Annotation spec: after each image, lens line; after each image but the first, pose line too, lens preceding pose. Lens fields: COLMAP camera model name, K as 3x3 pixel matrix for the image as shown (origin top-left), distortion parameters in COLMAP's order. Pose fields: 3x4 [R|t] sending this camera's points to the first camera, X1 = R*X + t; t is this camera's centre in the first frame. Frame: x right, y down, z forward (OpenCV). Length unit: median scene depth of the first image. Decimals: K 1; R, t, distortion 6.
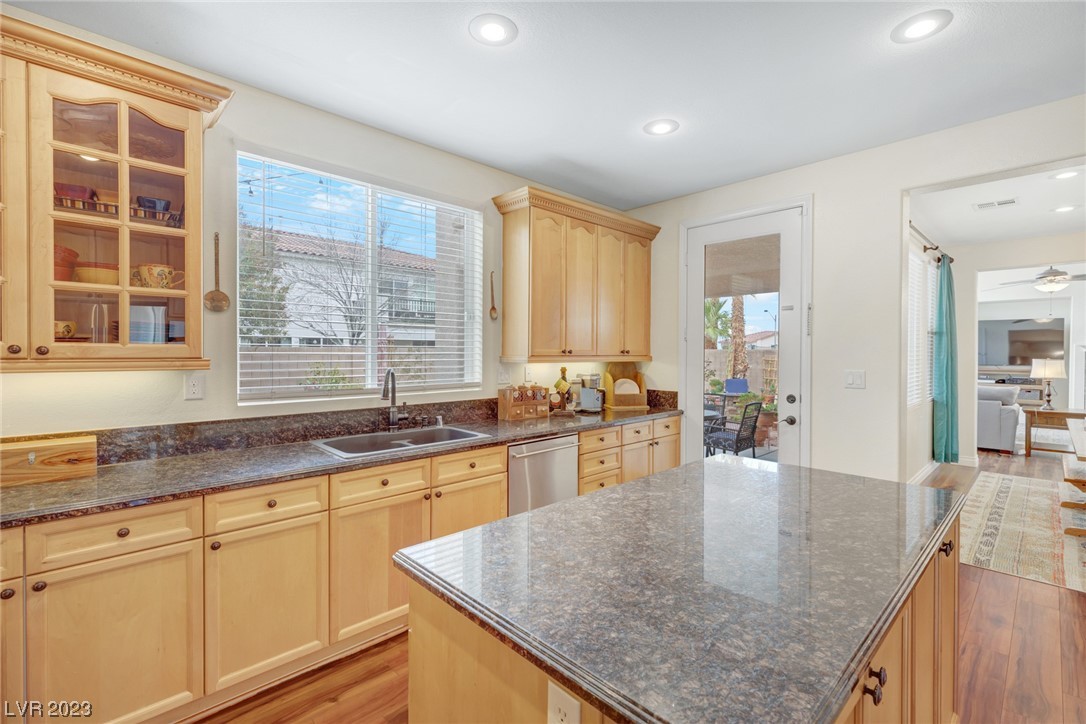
lens RADIAL K [[487.9, 0, 549.4], [0, 487.9, 351.6], [0, 0, 1]] dist [0.001577, -0.000266]
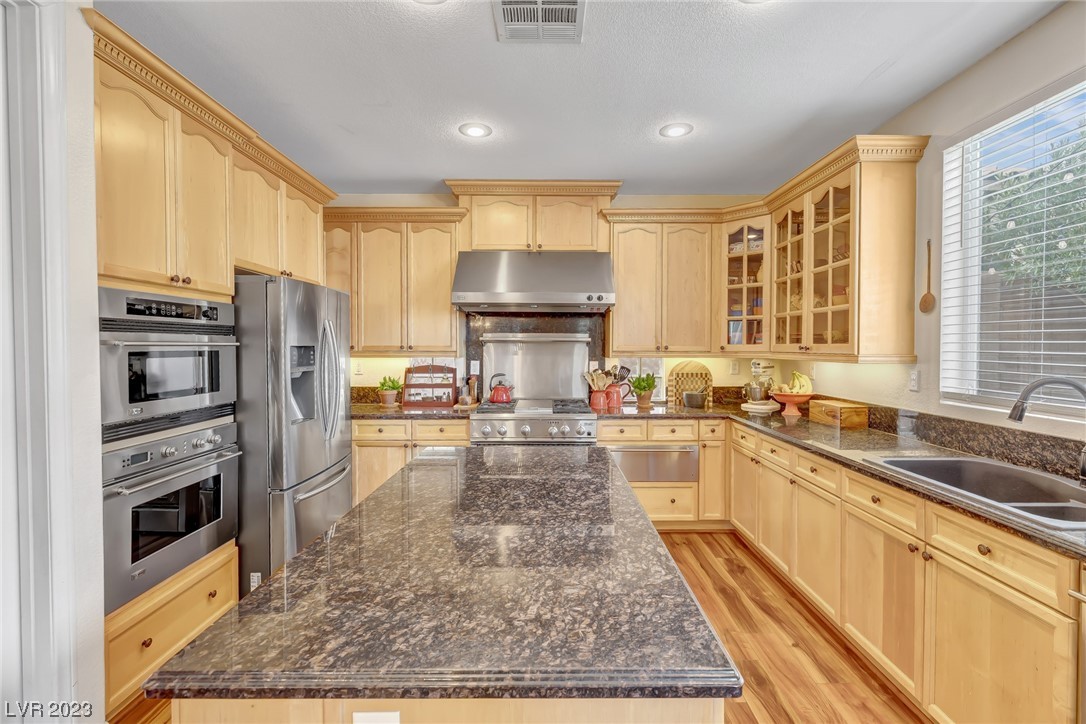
lens RADIAL K [[487.9, 0, 549.4], [0, 487.9, 351.6], [0, 0, 1]] dist [0.001577, -0.000266]
pose [[-0.692185, 0.004272, -0.721707, 0.792654], [-0.002715, 0.999960, 0.008523, -0.002501], [0.721715, 0.007859, -0.692146, 1.347207]]
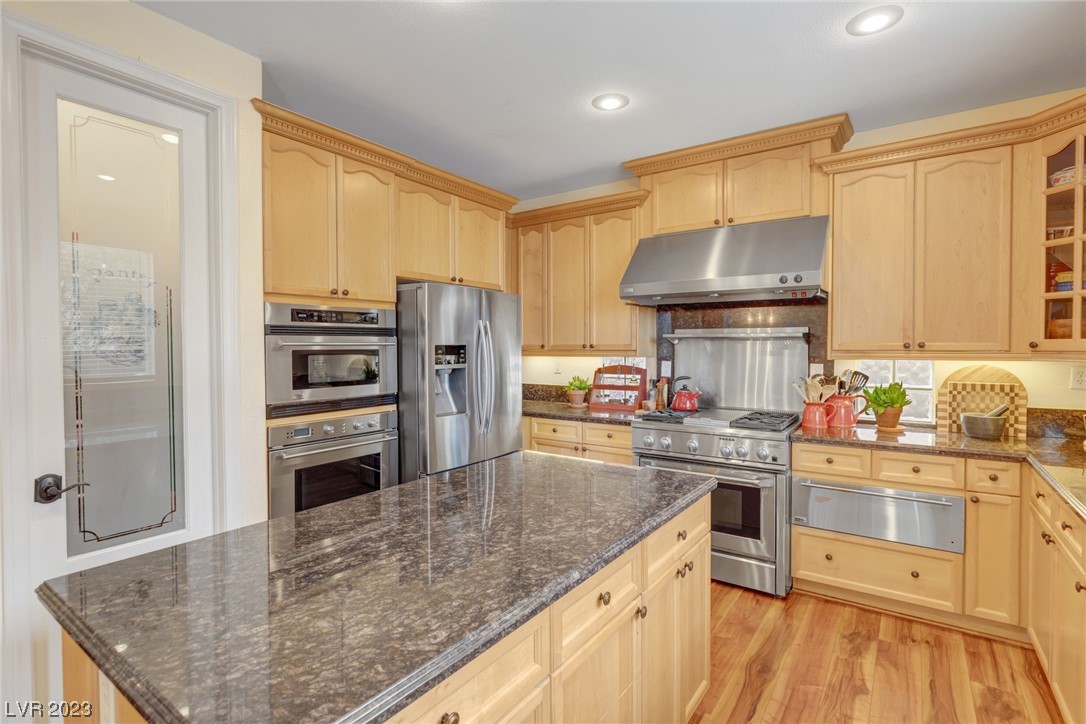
lens RADIAL K [[520.4, 0, 549.8], [0, 520.4, 351.7], [0, 0, 1]] dist [-0.007105, -0.000495]
pose [[-0.982017, 0.003261, -0.188765, 0.302227], [0.001287, 0.999943, 0.010578, -0.001193], [0.188789, 0.010145, -0.981965, 1.511037]]
